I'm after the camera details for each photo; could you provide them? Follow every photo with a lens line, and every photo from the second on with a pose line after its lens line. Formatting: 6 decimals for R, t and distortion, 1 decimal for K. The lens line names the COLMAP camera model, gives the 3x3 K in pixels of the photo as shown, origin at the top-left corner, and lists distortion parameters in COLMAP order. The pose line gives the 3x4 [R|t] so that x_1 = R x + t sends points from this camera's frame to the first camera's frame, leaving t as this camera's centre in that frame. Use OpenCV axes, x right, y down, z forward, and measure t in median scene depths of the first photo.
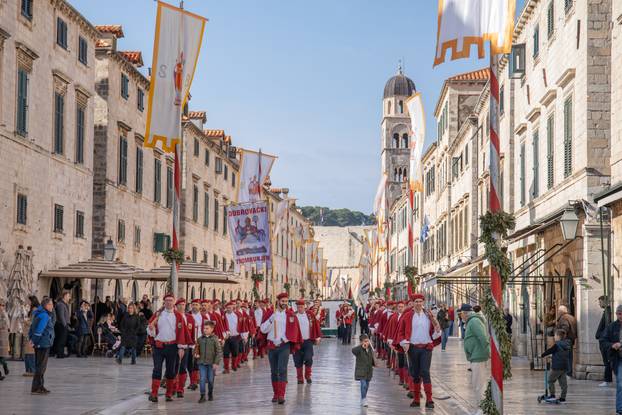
lens RADIAL K [[1247.8, 0, 335.1], [0, 1247.8, 208.2], [0, 0, 1]] dist [0.072827, 0.271170]
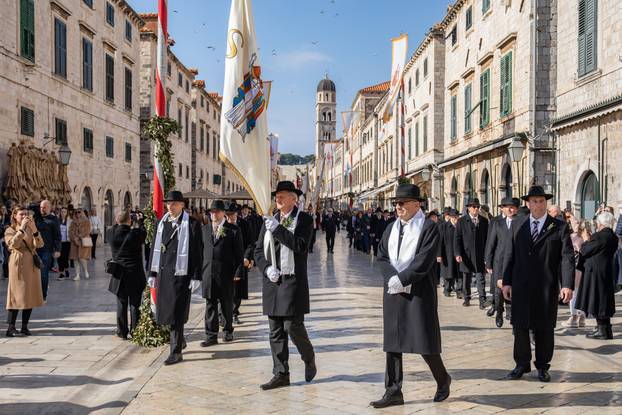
lens RADIAL K [[1237.4, 0, 310.3], [0, 1237.4, 209.3], [0, 0, 1]] dist [0.076602, 0.227957]
pose [[0.994018, -0.009792, 0.108778, -0.220444], [0.001237, 0.996919, 0.078432, -0.083122], [-0.109211, -0.077829, 0.990967, -0.999581]]
